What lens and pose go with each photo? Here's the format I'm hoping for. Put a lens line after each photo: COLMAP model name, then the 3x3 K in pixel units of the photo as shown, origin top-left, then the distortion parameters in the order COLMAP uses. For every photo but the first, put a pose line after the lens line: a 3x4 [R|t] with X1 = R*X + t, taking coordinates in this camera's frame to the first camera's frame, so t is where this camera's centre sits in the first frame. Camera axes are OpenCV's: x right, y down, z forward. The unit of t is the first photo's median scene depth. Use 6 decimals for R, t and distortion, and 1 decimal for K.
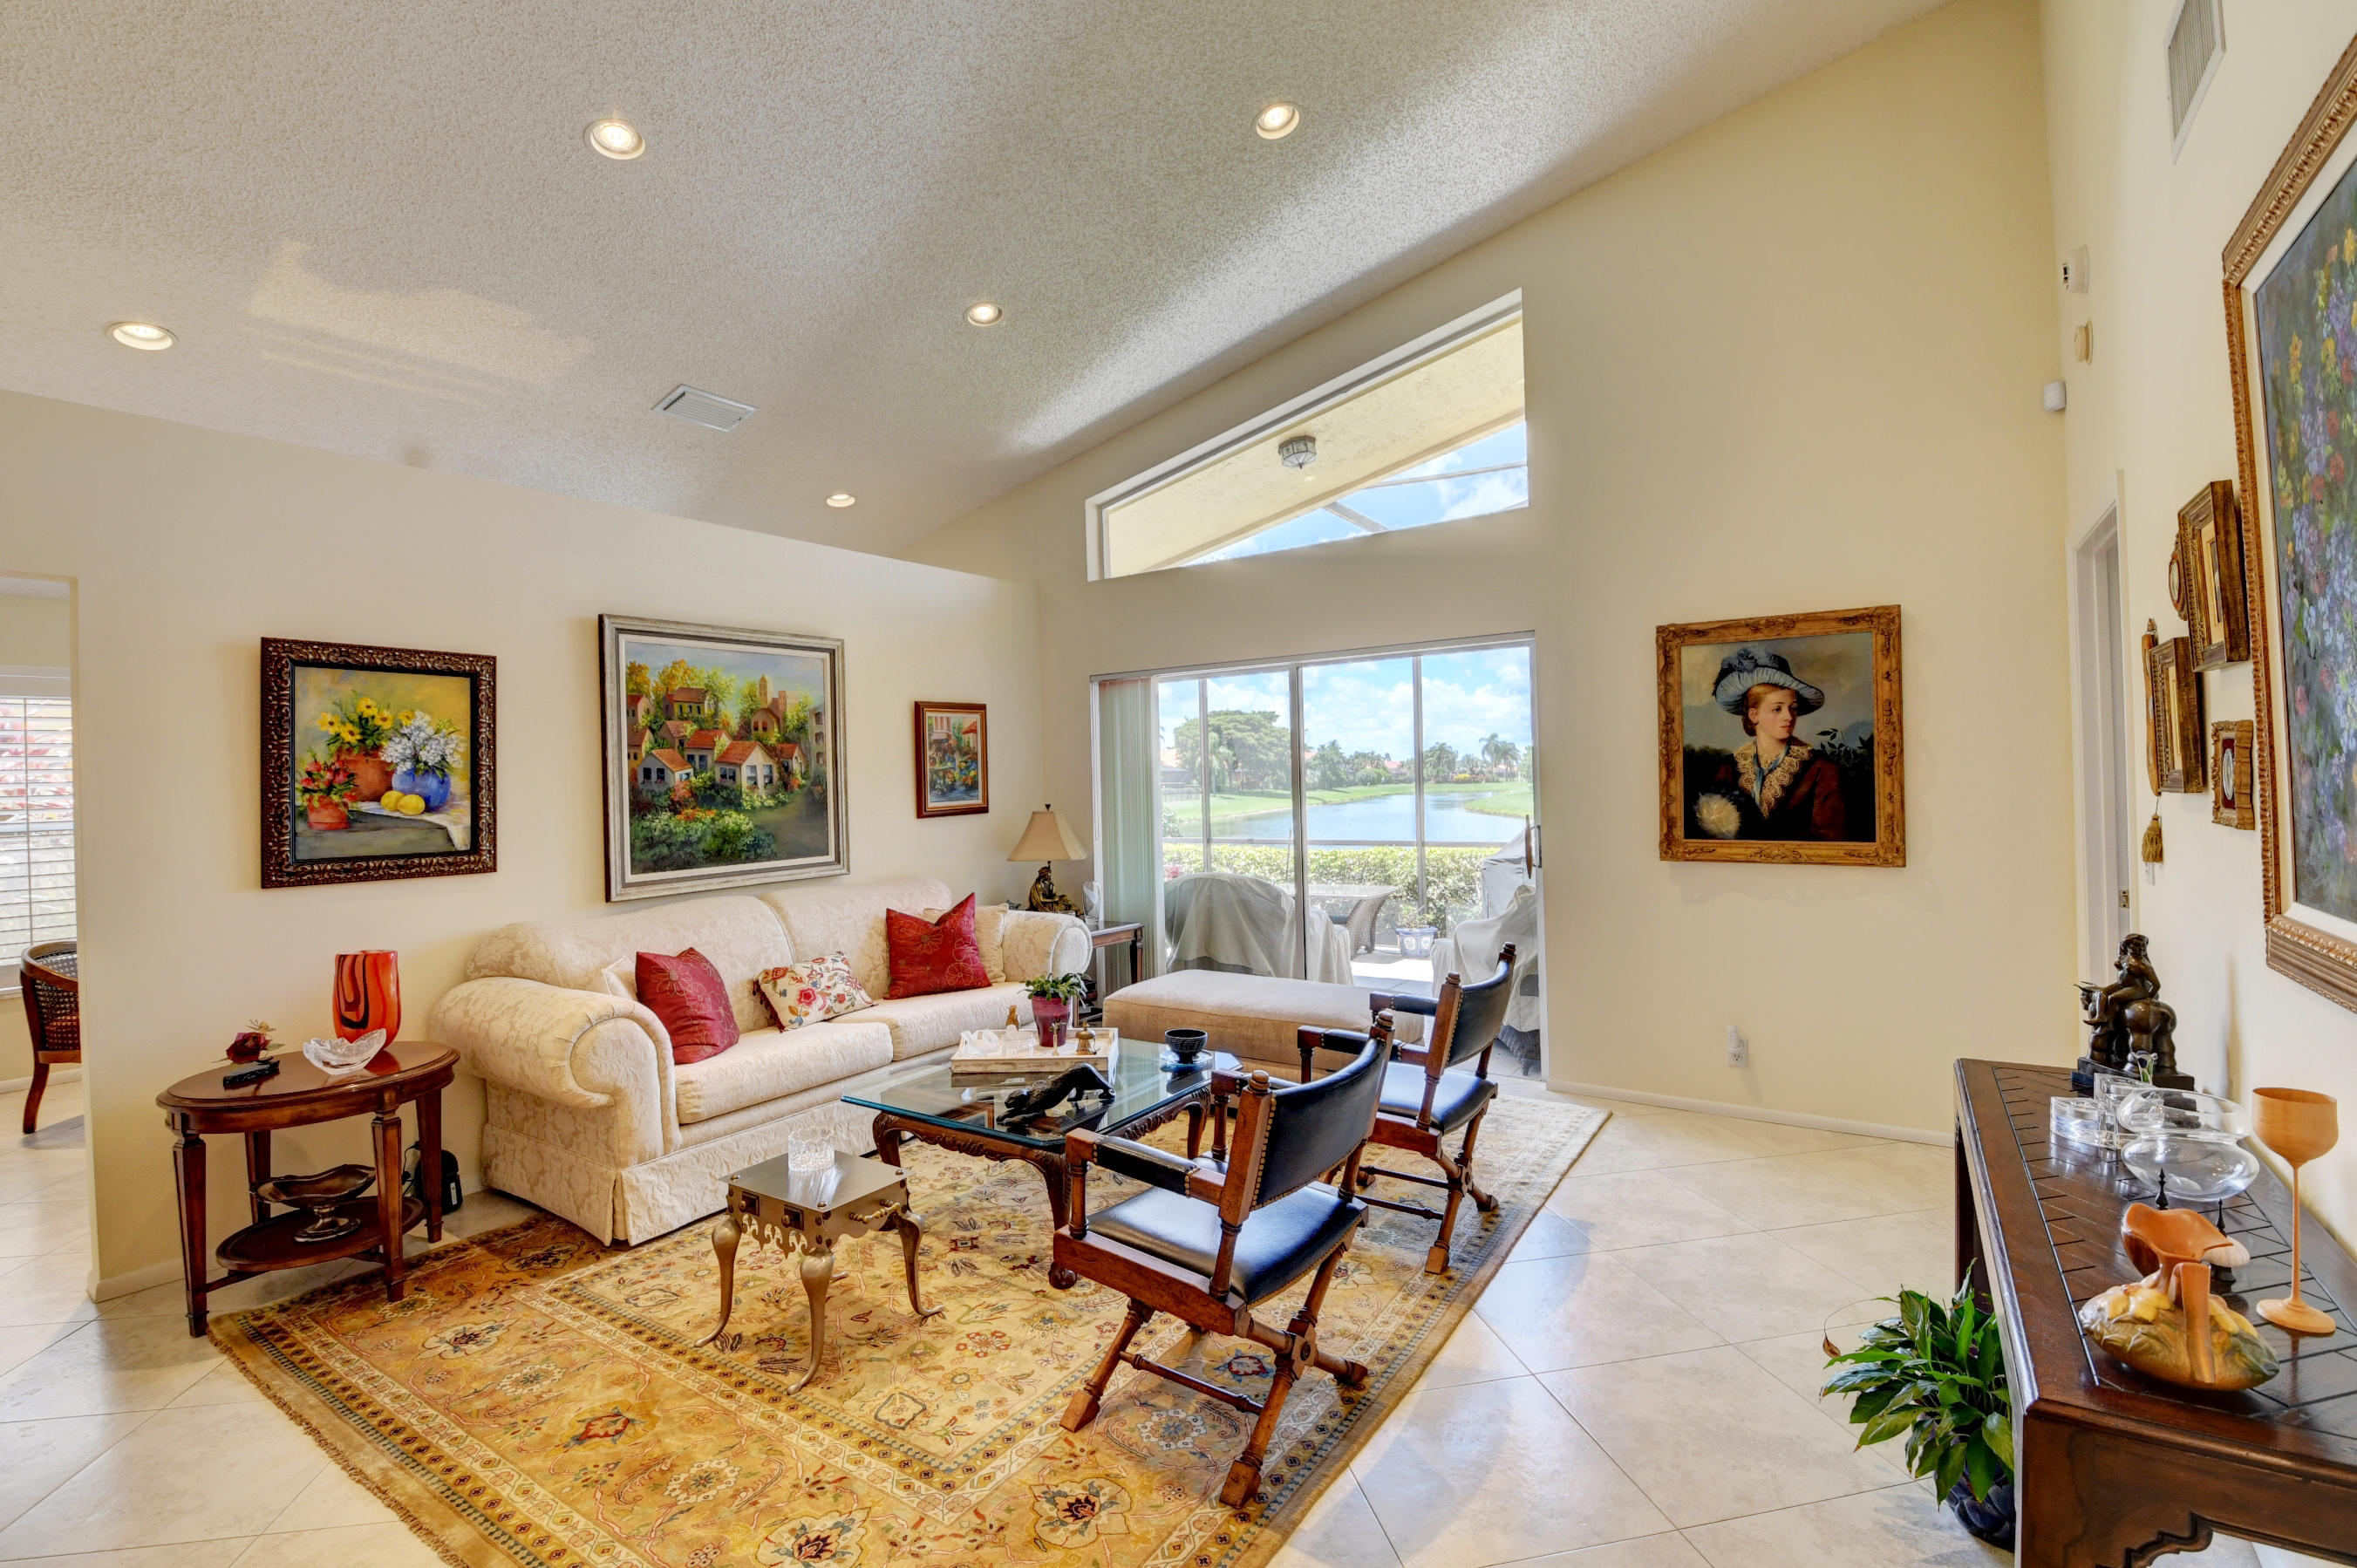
lens RADIAL K [[1046.0, 0, 1178.5], [0, 1046.0, 784.0], [0, 0, 1]] dist [-0.001858, -0.013210]
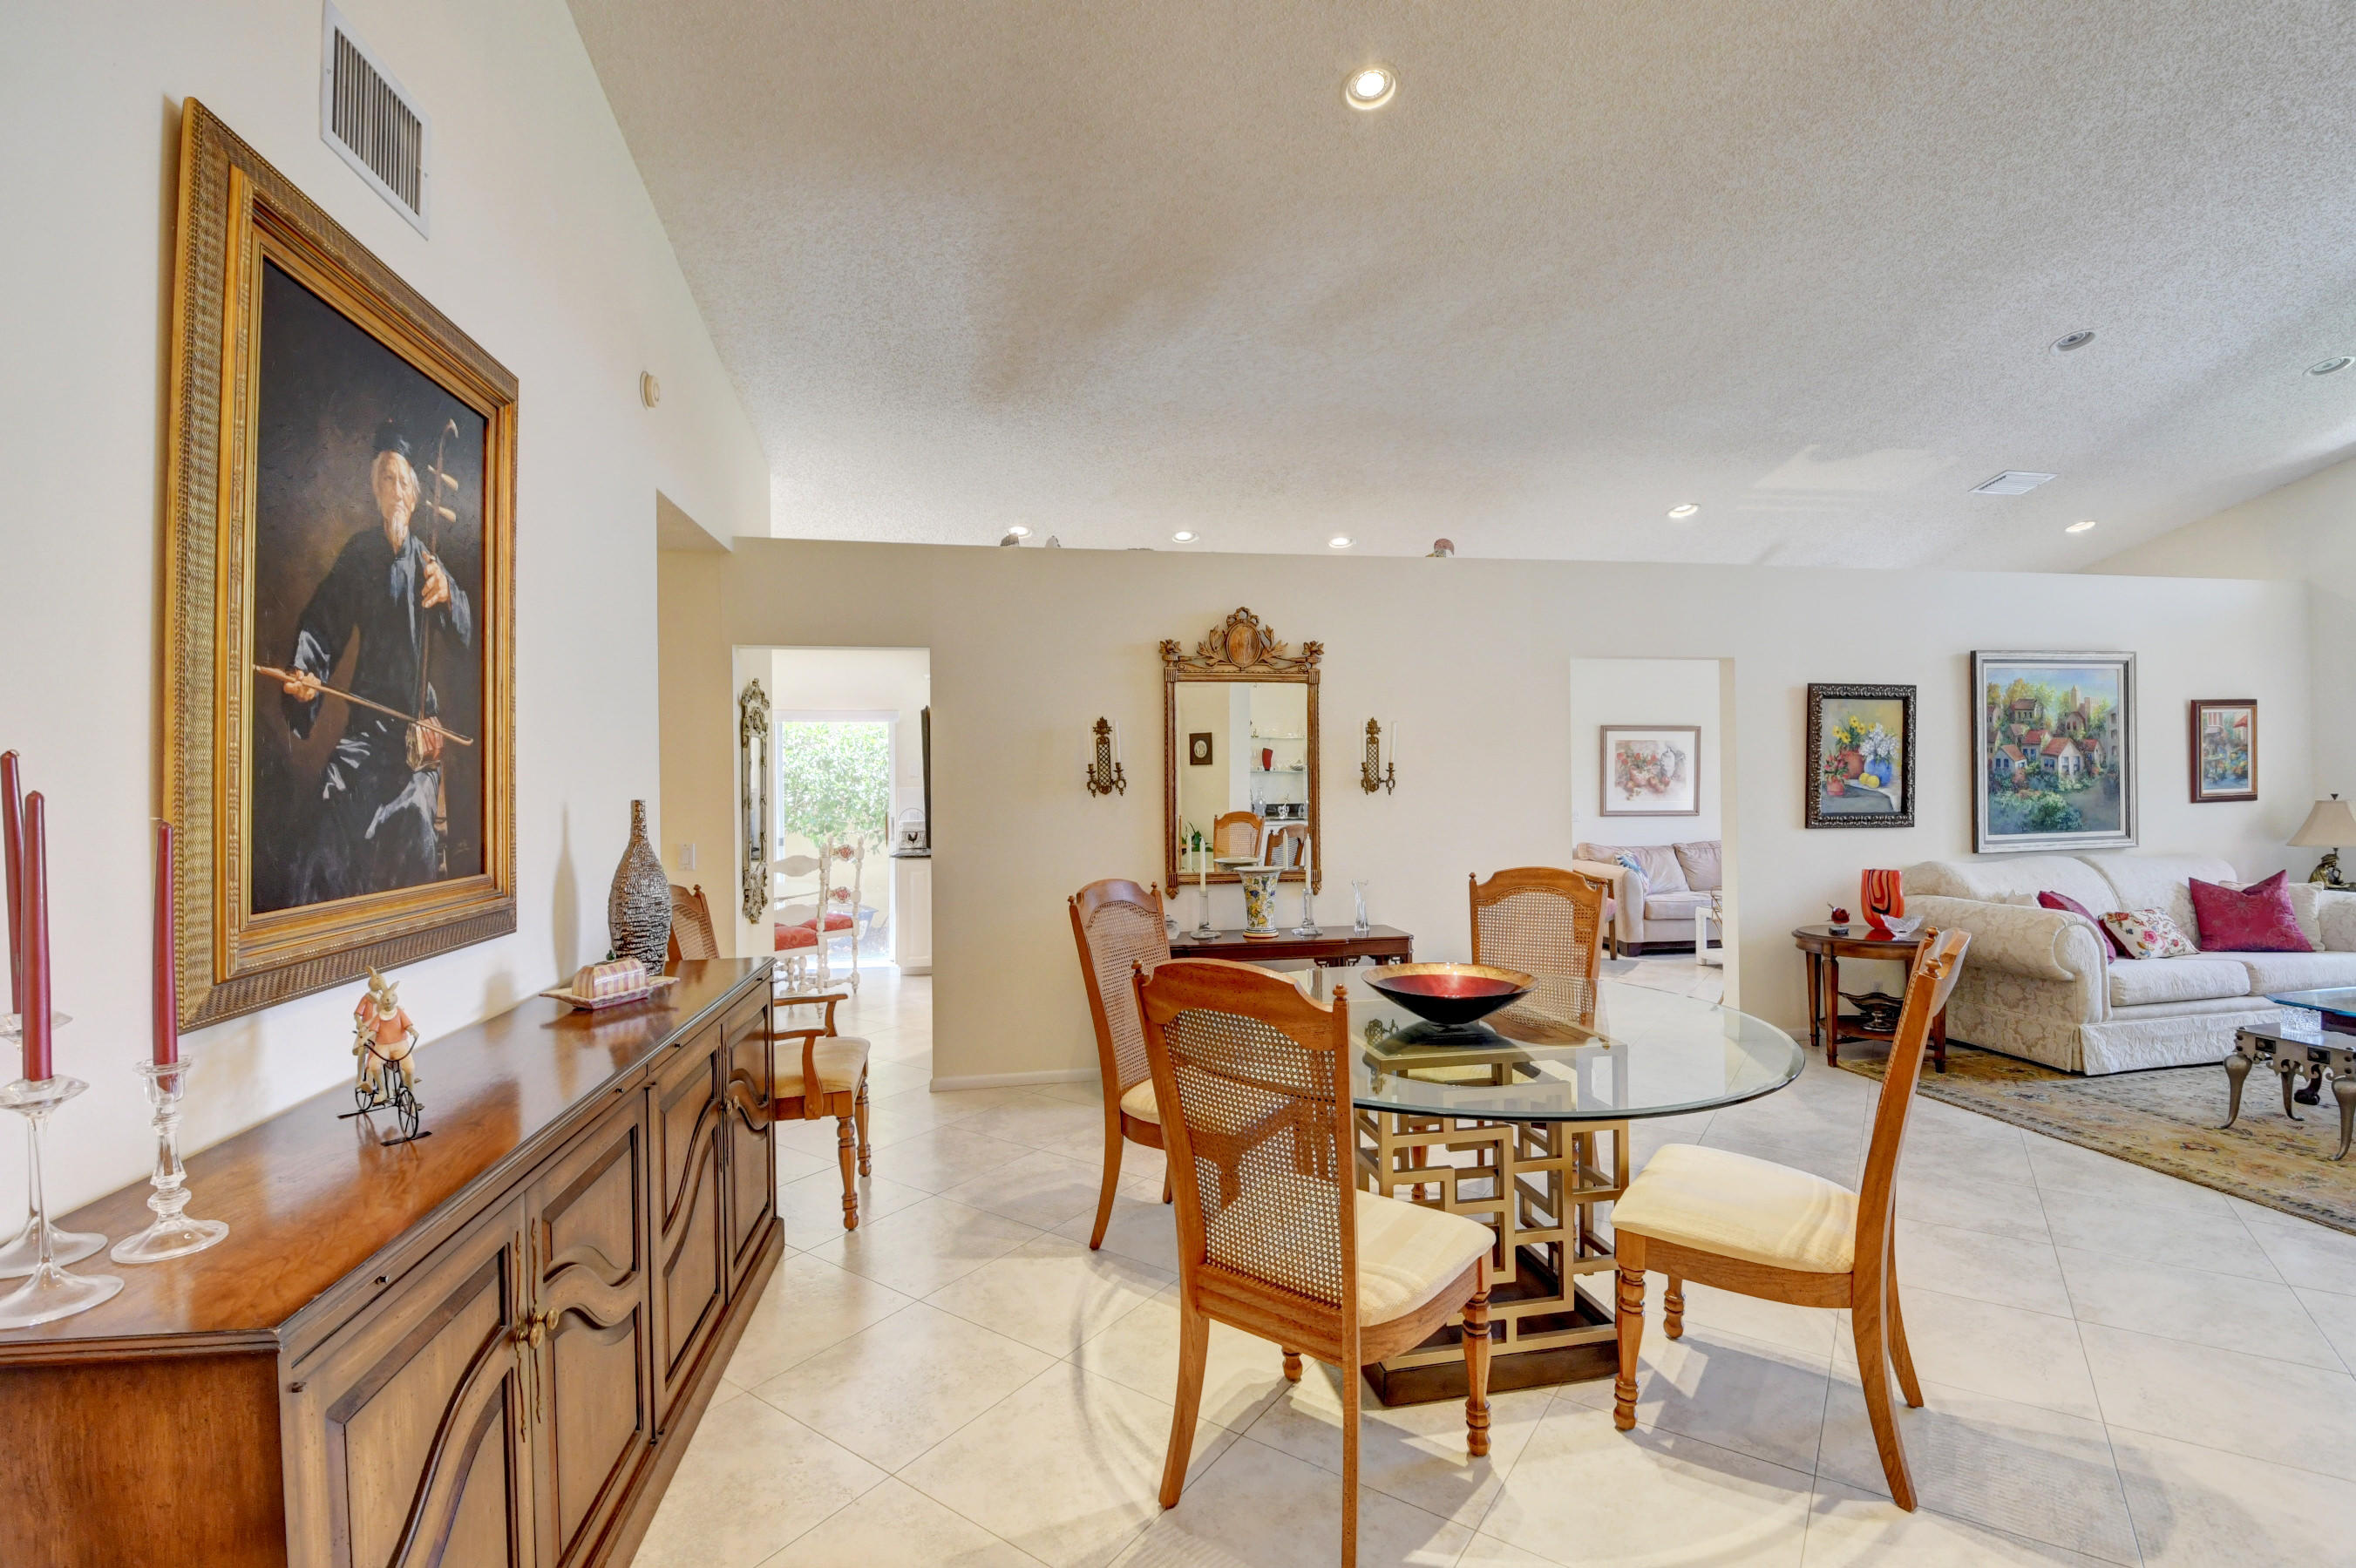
lens RADIAL K [[1045.5, 0, 1178.0], [0, 1045.5, 784.0], [0, 0, 1]] dist [-0.001858, -0.013210]
pose [[0.700111, 0.020434, -0.713742, -0.279027], [-0.010723, 0.999779, 0.018105, 0.004702], [0.713953, -0.005022, 0.700175, -0.717167]]
